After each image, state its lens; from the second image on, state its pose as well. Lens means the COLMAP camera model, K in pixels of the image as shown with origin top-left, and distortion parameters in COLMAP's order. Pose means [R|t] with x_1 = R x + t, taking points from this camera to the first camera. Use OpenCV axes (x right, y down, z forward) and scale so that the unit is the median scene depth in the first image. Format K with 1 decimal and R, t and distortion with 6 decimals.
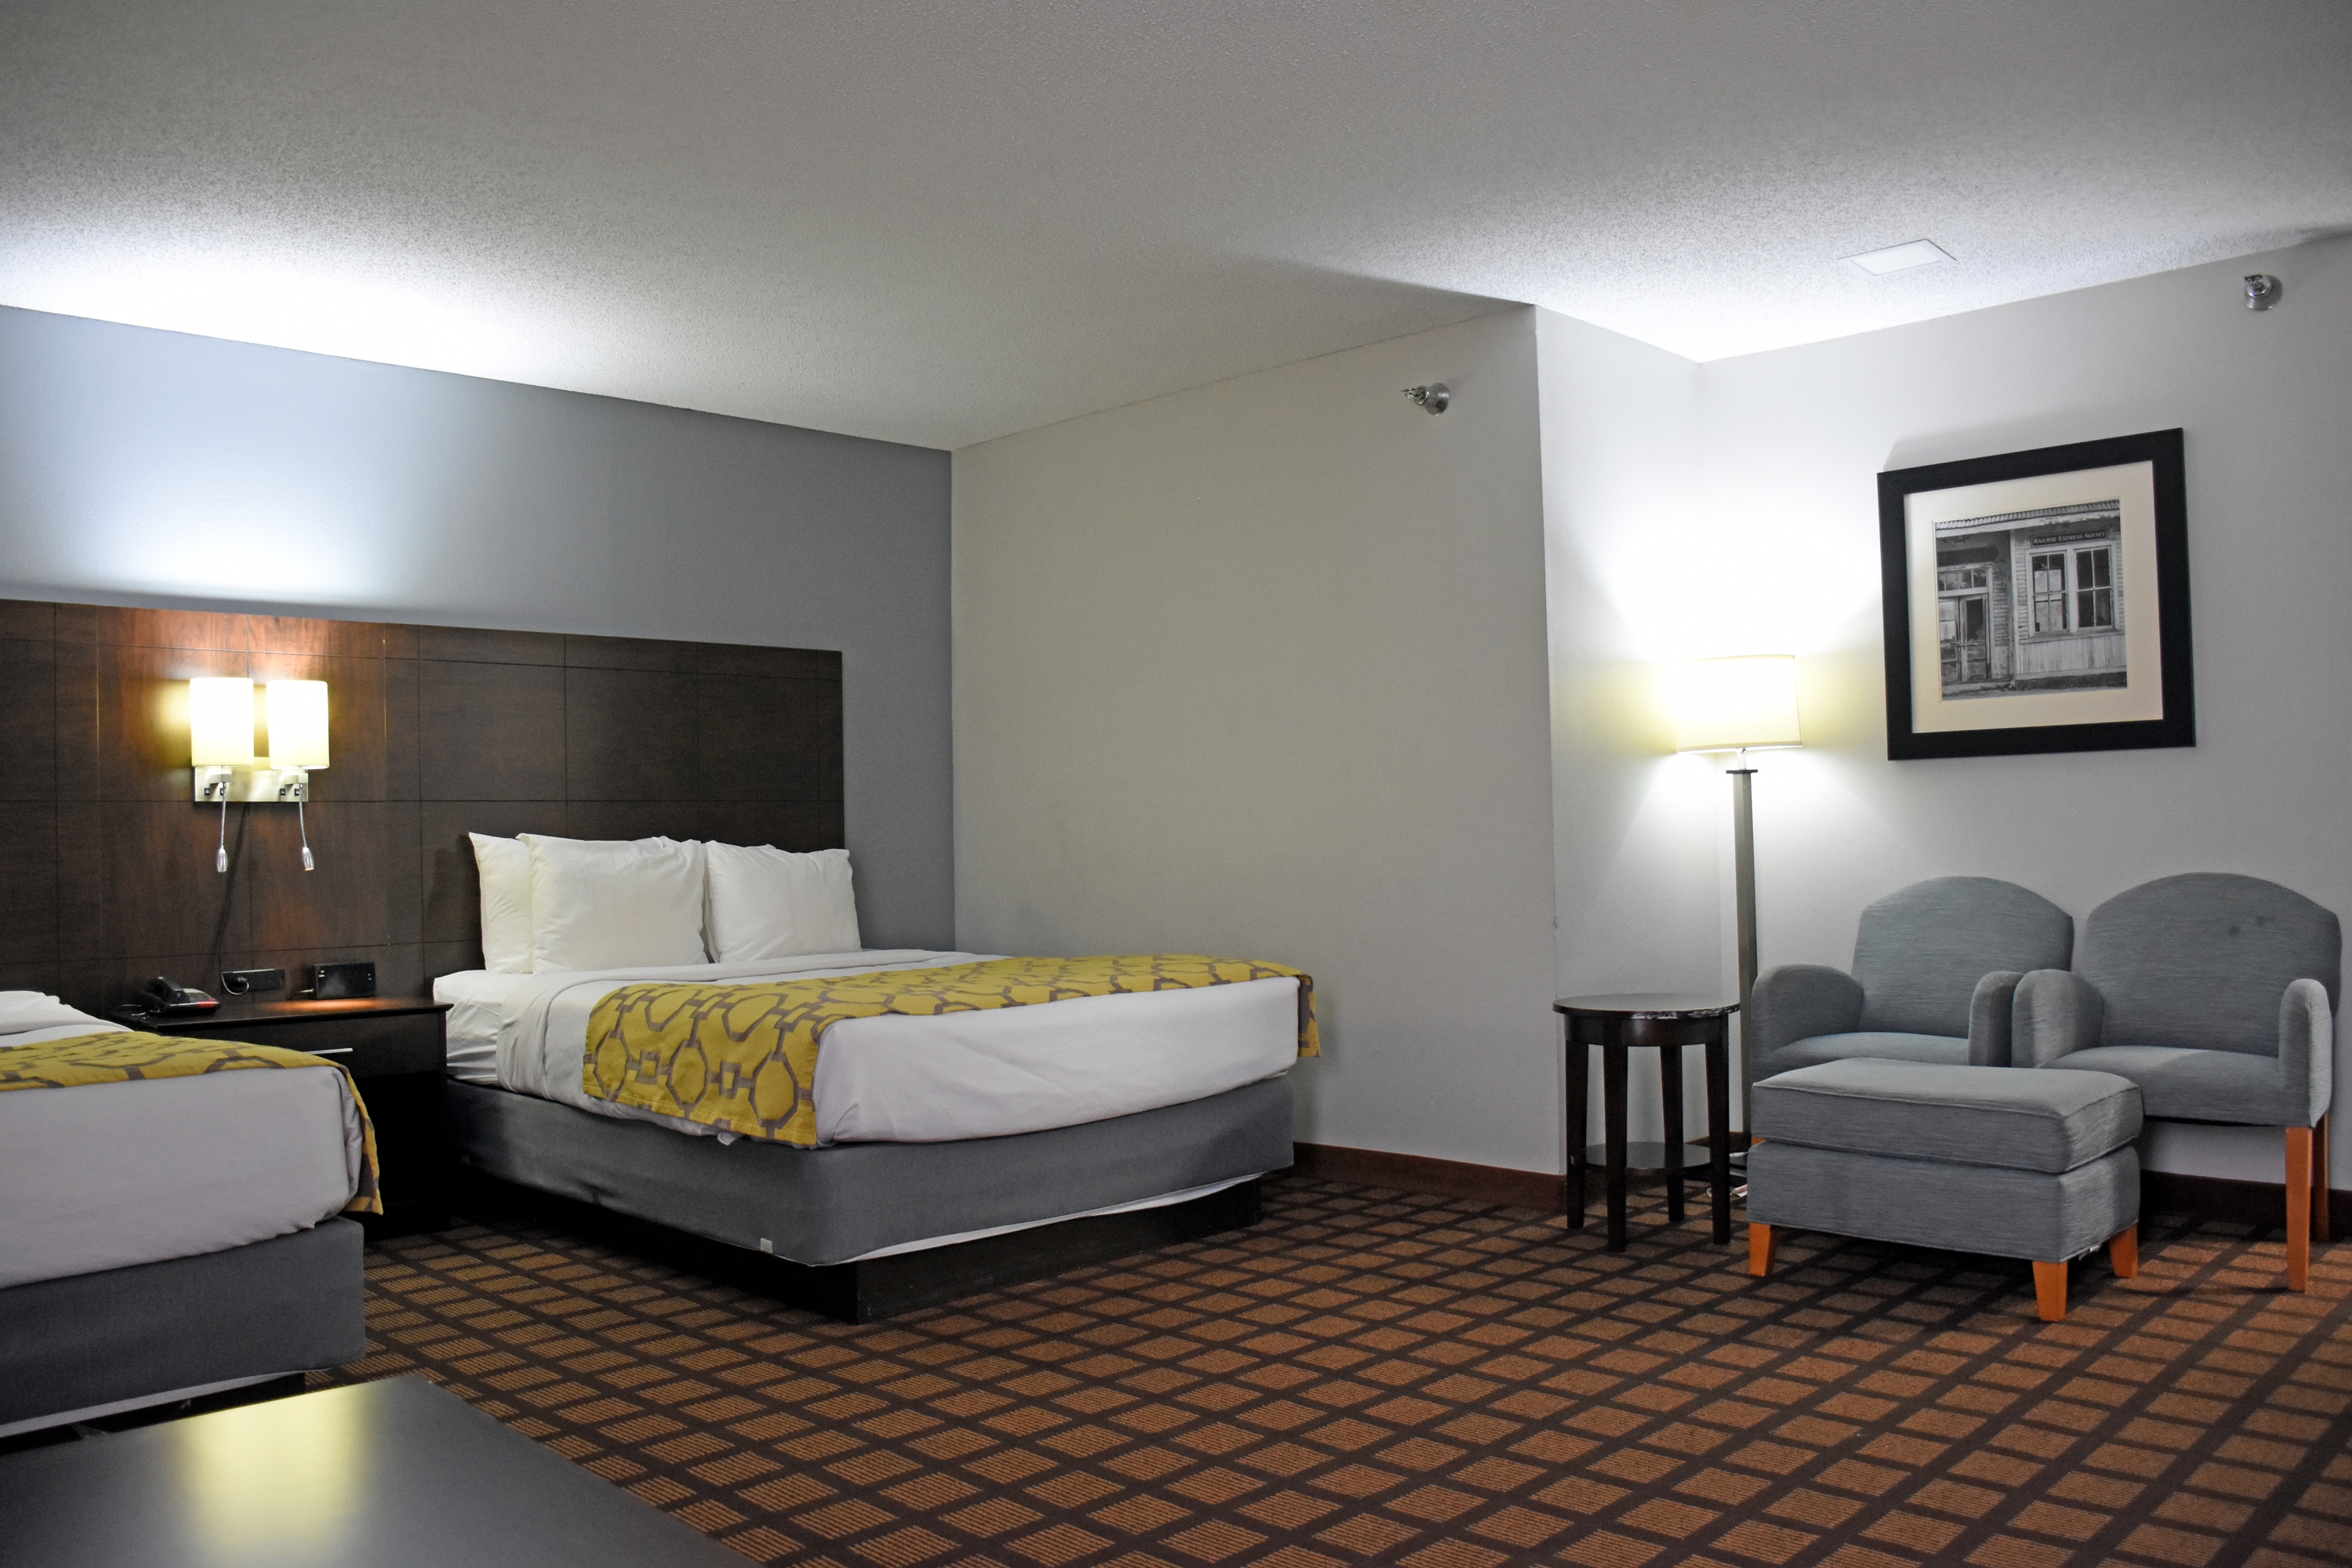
lens RADIAL K [[1830.8, 0, 1158.8], [0, 1830.8, 811.8], [0, 0, 1]] dist [-0.143924, 0.078406]
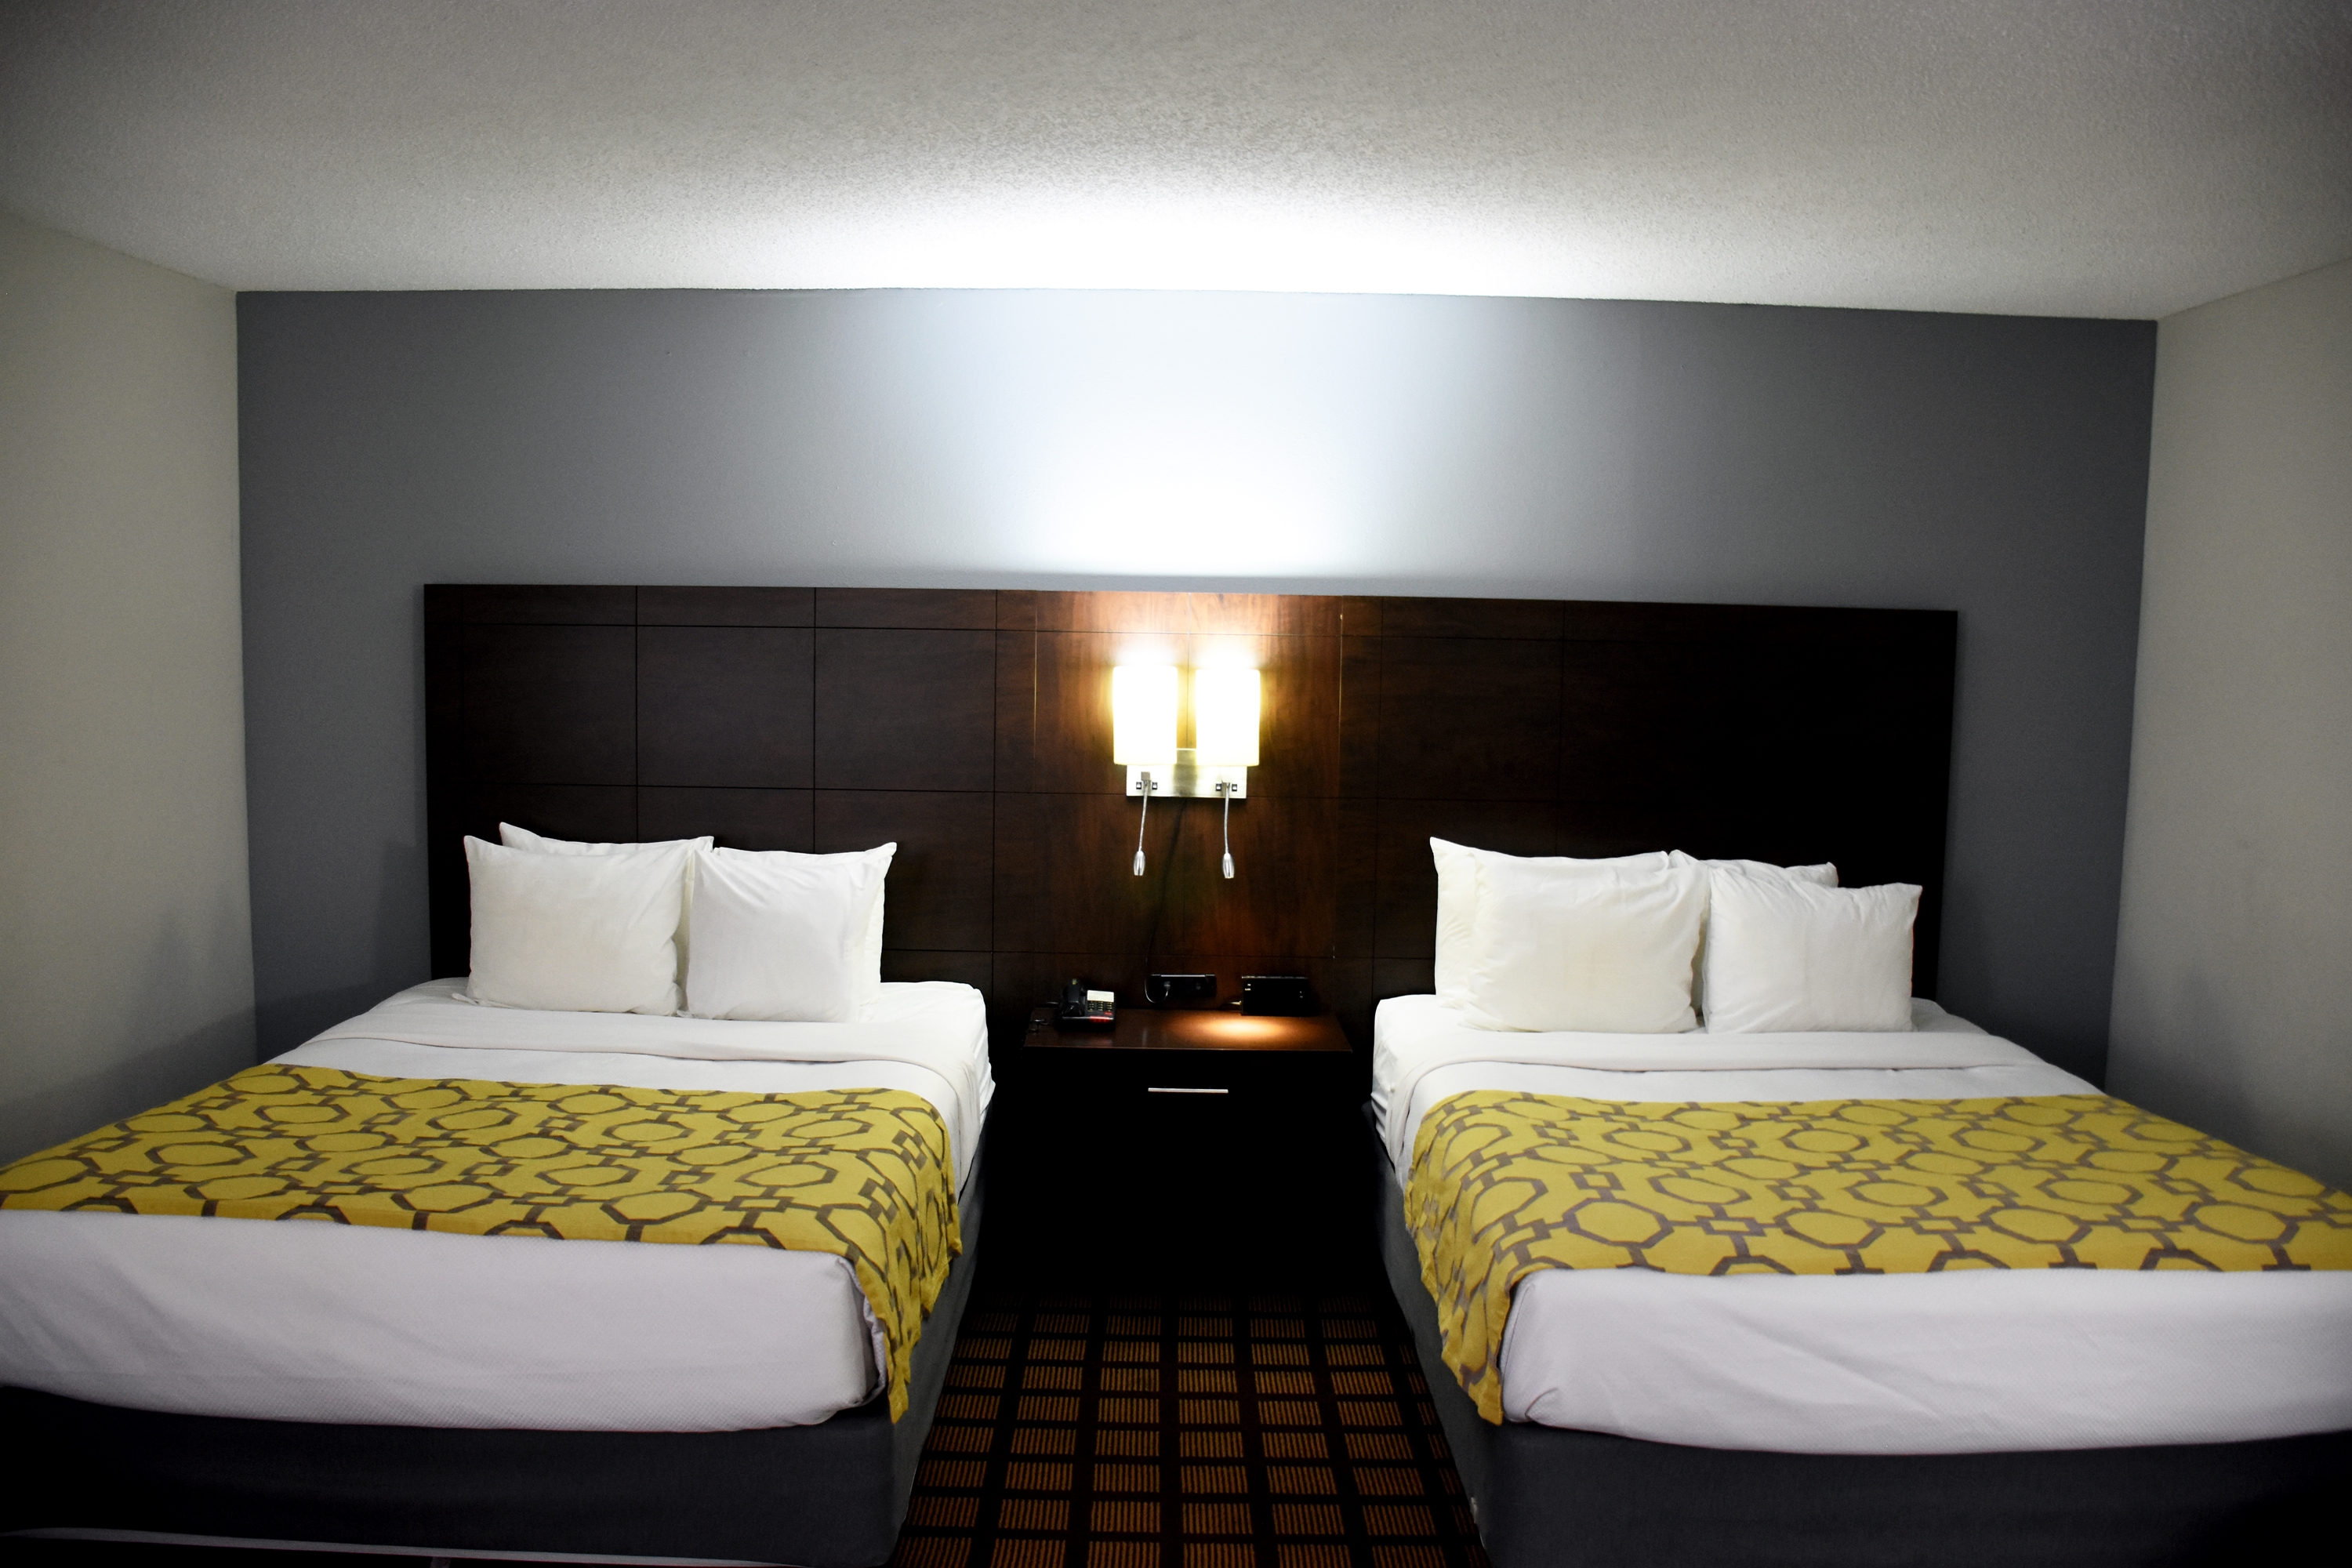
lens RADIAL K [[1830.8, 0, 1158.8], [0, 1830.8, 811.8], [0, 0, 1]] dist [-0.143924, 0.078406]
pose [[0.700734, 0.102541, -0.706015, 0.160458], [-0.019547, 0.992005, 0.124677, -0.120042], [0.713155, -0.073565, 0.697136, 0.327371]]
